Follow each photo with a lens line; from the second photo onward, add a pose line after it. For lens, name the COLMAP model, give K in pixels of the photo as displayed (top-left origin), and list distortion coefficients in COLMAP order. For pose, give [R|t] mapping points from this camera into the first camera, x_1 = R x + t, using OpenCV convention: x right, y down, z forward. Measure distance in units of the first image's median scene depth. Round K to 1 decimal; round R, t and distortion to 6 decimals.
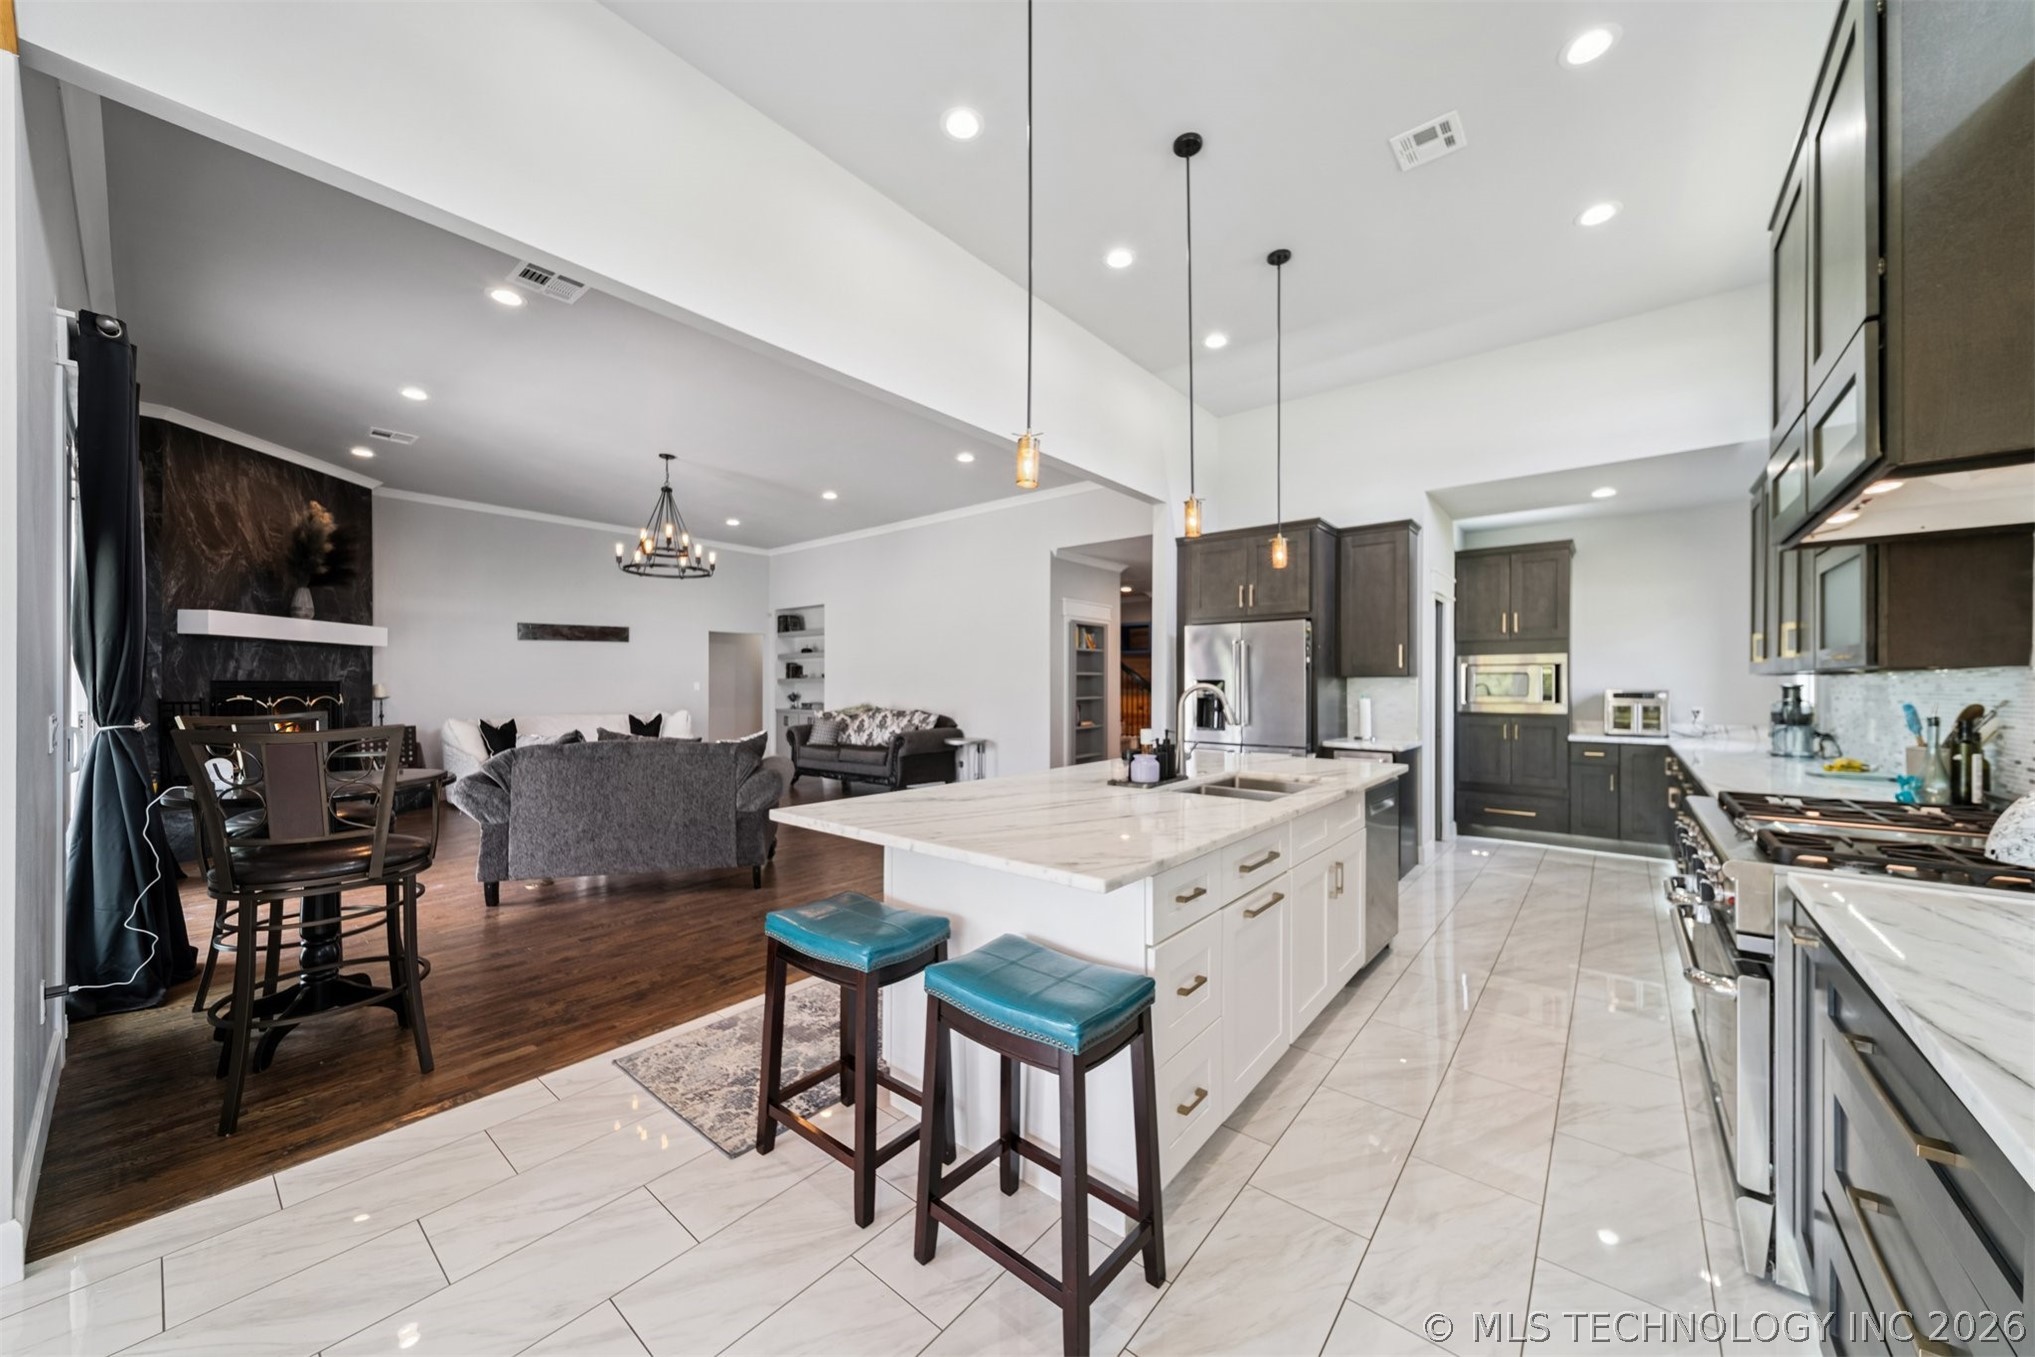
lens RADIAL K [[714.7, 0, 1026.8], [0, 714.7, 684.5], [0, 0, 1]] dist [0.003514, -0.001339]
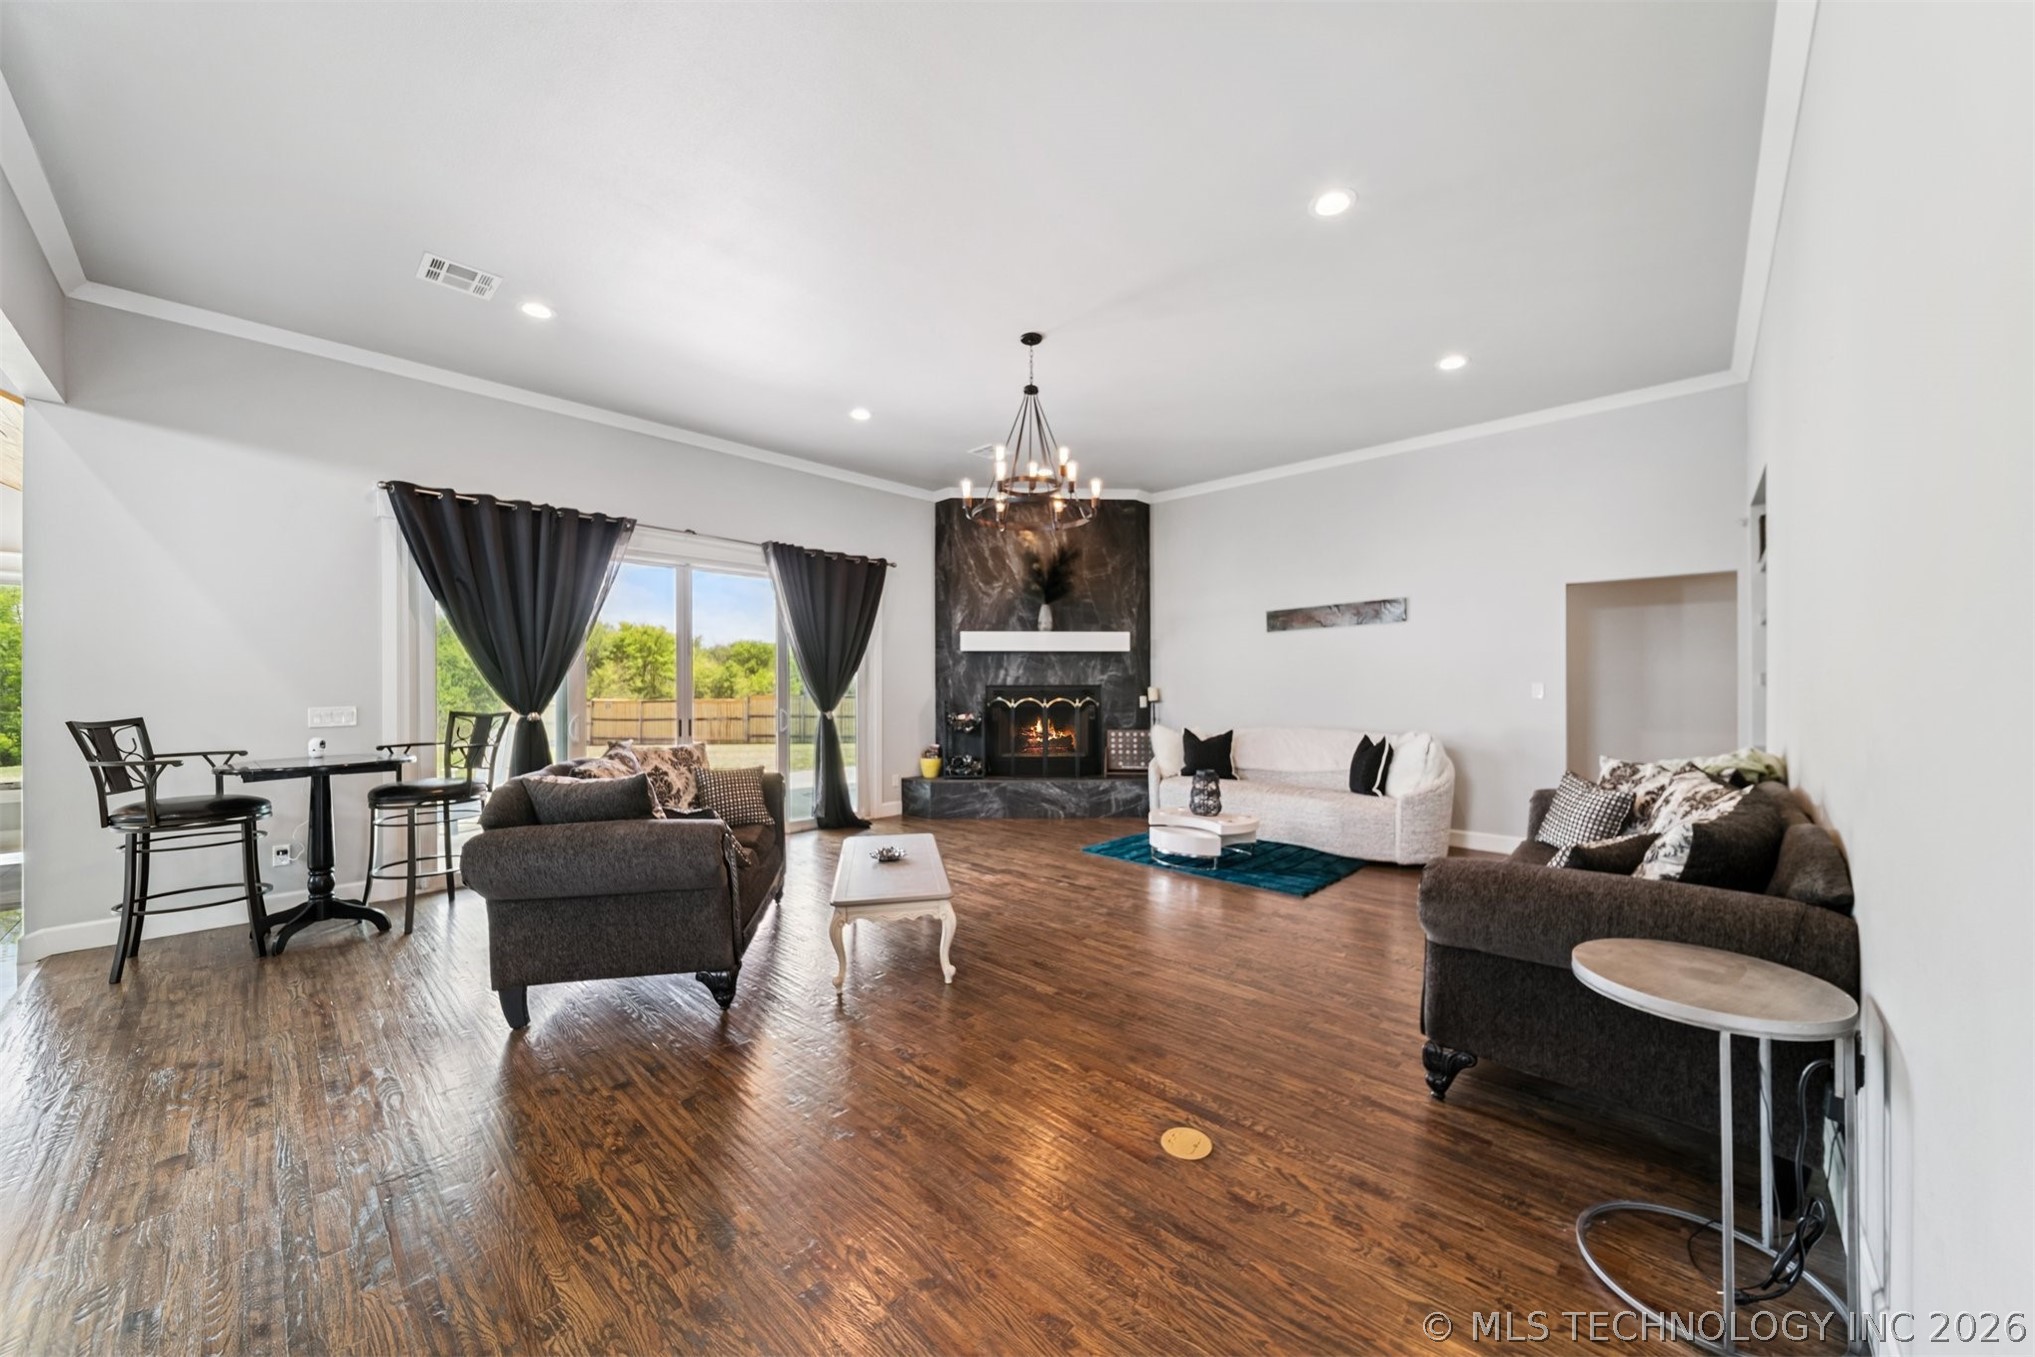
lens RADIAL K [[714.7, 0, 1023.2], [0, 714.7, 685.7], [0, 0, 1]] dist [0.003514, -0.001339]
pose [[-0.064607, -0.004285, -0.997902, 0.149951], [0.002650, 0.999987, -0.004465, 0.000864], [0.997907, -0.002933, -0.064594, 1.101771]]
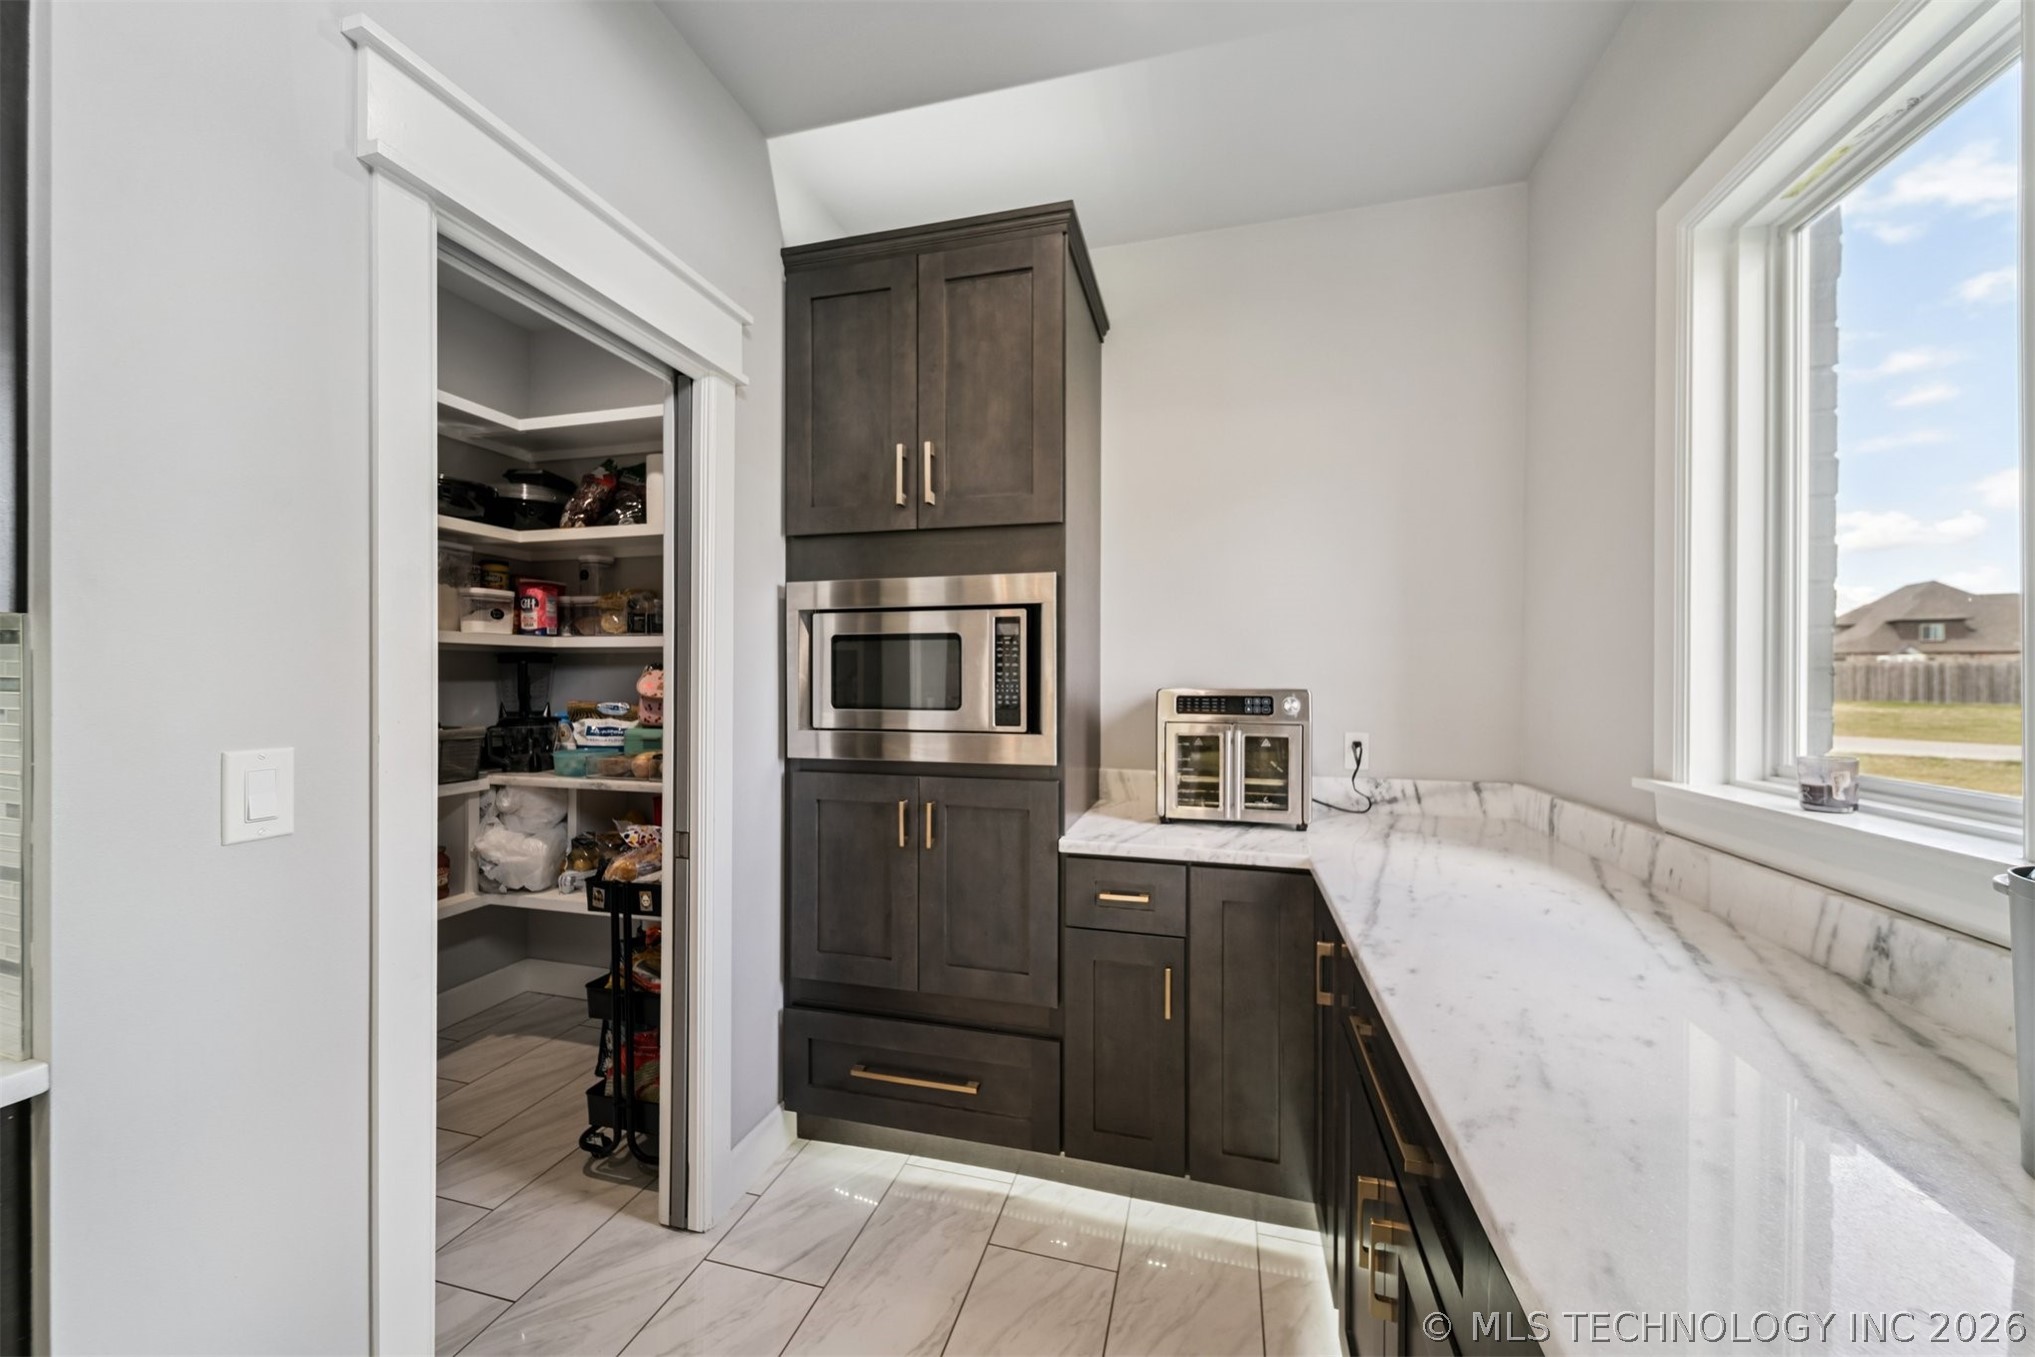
lens RADIAL K [[714.7, 0, 1037.8], [0, 714.7, 679.6], [0, 0, 1]] dist [0.003514, -0.001339]
pose [[0.901480, -0.001058, 0.432819, 0.608455], [-0.001900, 0.999978, 0.006401, 0.001319], [-0.432817, -0.006593, 0.901458, 0.718337]]
